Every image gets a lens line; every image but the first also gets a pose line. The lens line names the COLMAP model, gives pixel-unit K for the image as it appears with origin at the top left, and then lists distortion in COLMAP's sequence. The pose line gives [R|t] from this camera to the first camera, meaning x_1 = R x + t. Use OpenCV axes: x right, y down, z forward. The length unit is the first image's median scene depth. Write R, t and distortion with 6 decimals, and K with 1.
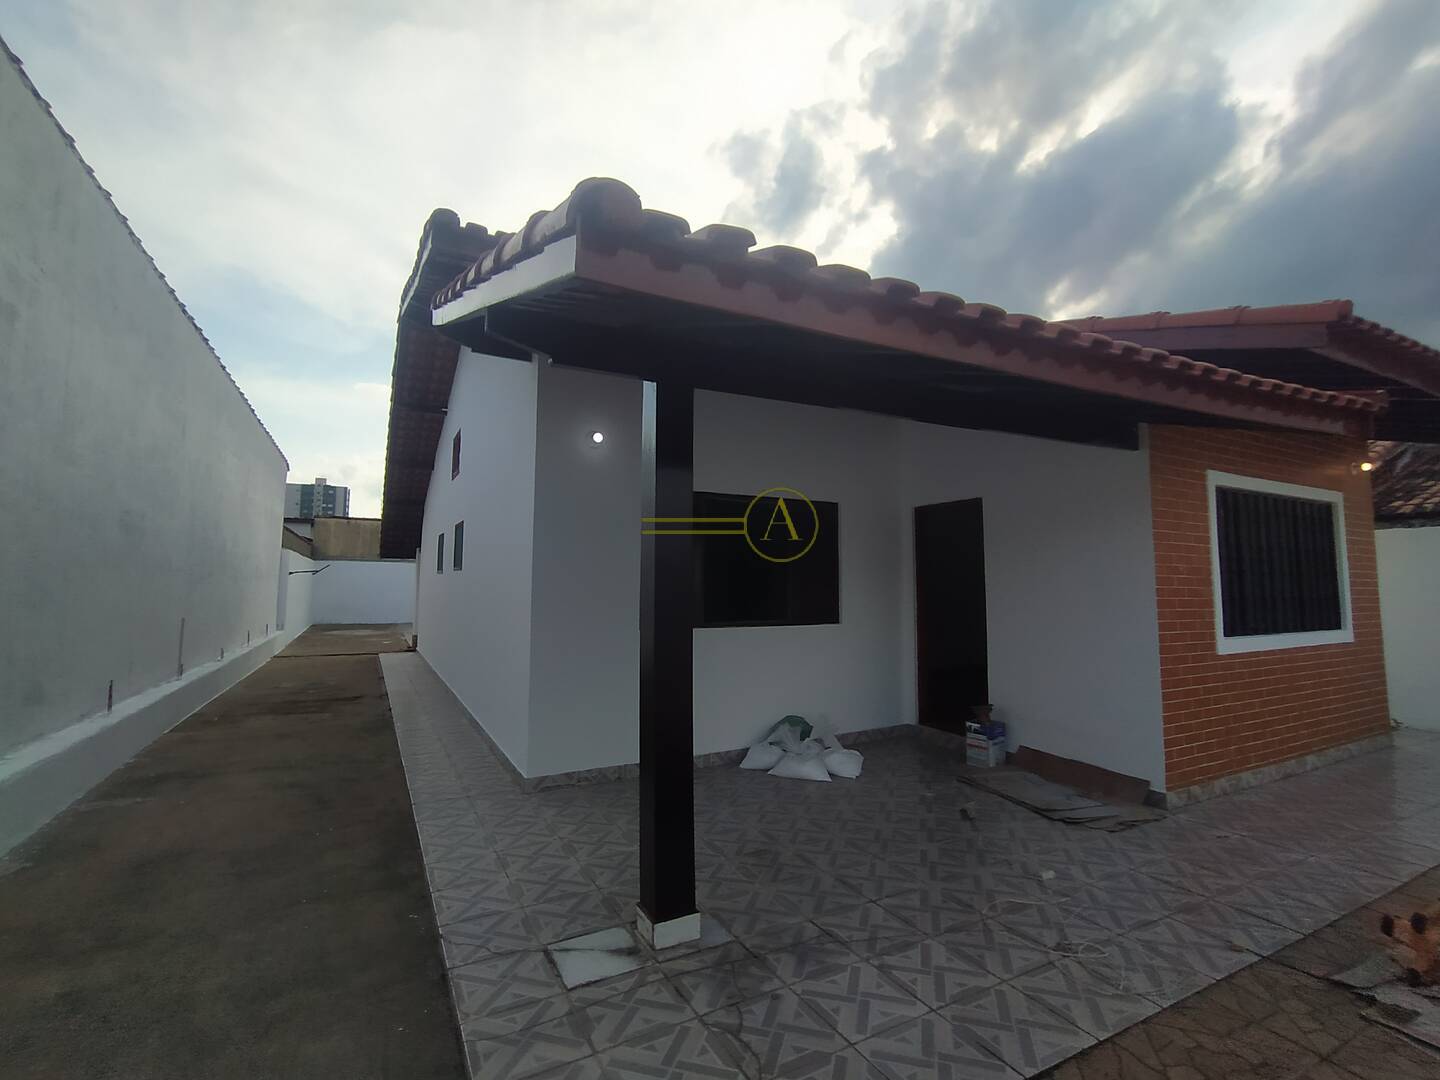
lens RADIAL K [[654.5, 0, 717.6], [0, 654.5, 526.9], [0, 0, 1]] dist [-0.011901, 0.009029]
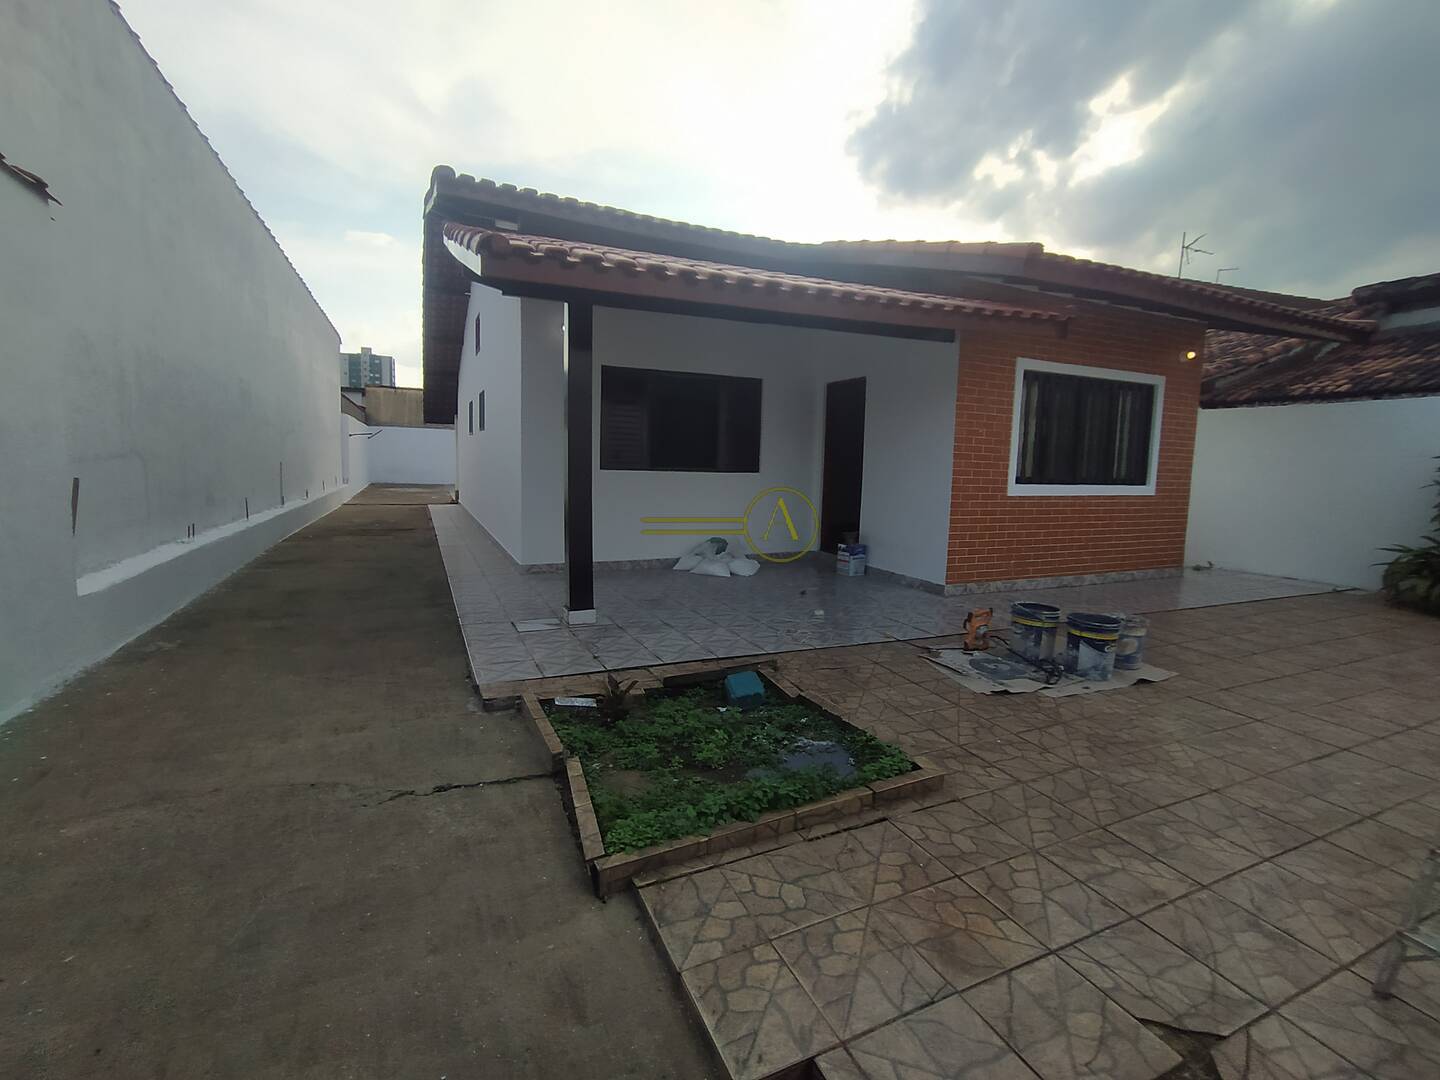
lens RADIAL K [[659.6, 0, 710.0], [0, 659.6, 525.1], [0, 0, 1]] dist [-0.003509, -0.000485]
pose [[0.996910, 0.028766, -0.073095, 0.180222], [-0.014883, 0.982850, 0.183806, 0.007771], [0.077128, -0.182151, 0.980241, -0.316621]]
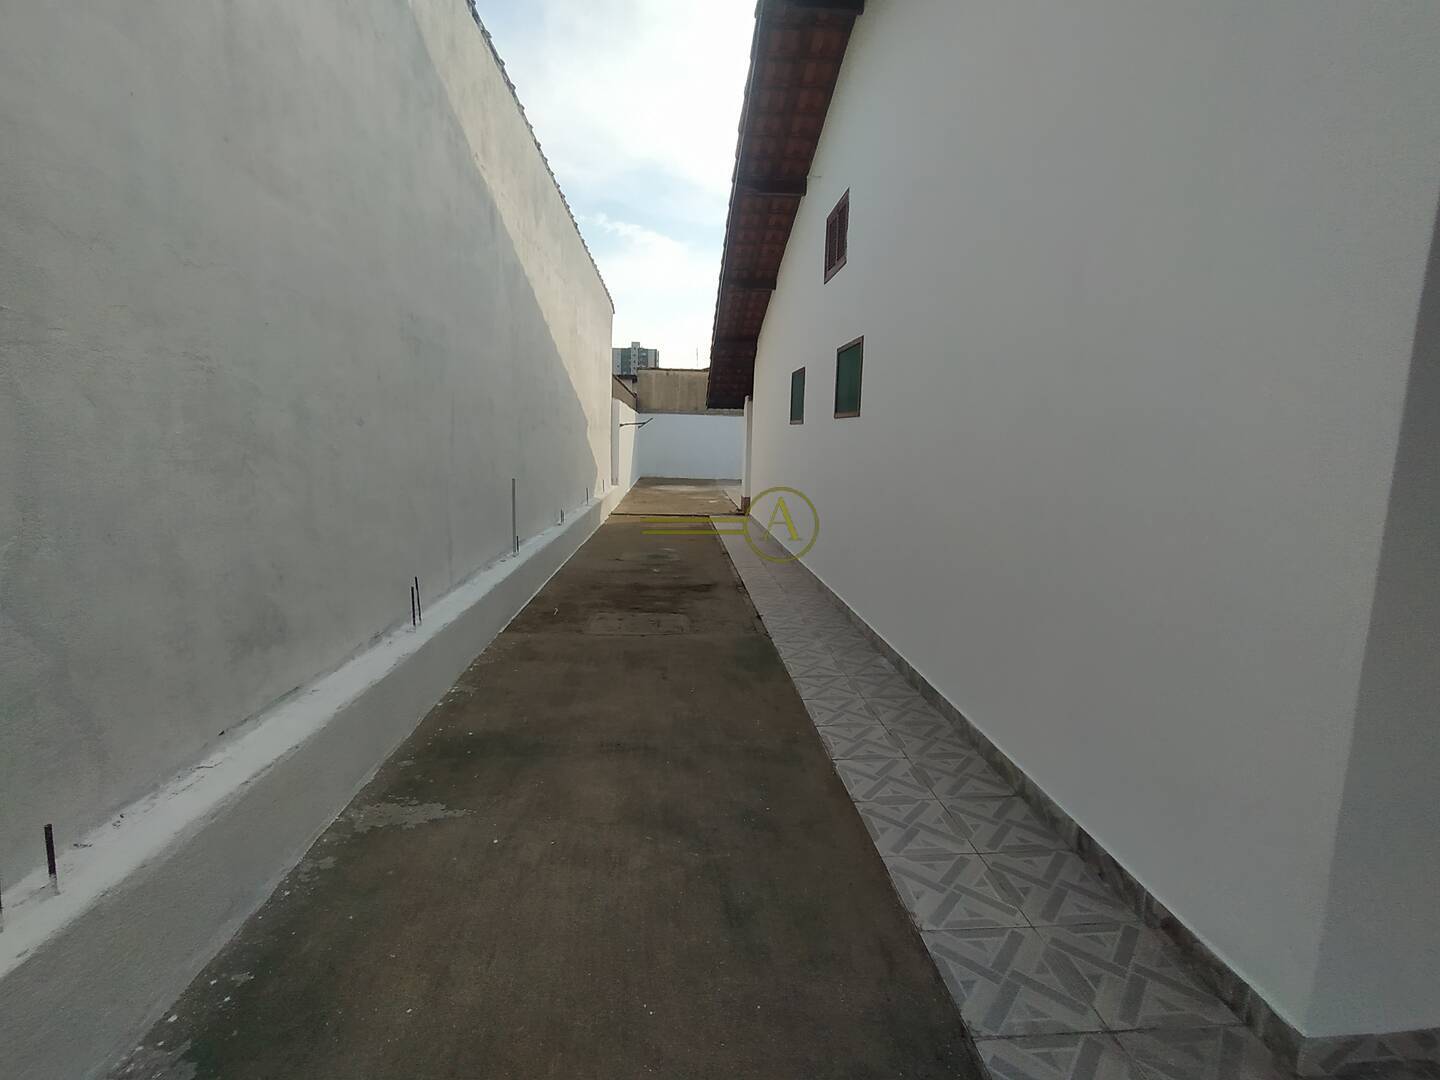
lens RADIAL K [[654.5, 0, 717.6], [0, 654.5, 526.9], [0, 0, 1]] dist [-0.011901, 0.009029]
pose [[0.910095, 0.067531, -0.408861, -0.326086], [0.022515, 0.977118, 0.211504, 0.043502], [0.413788, -0.201694, 0.887749, 0.469358]]
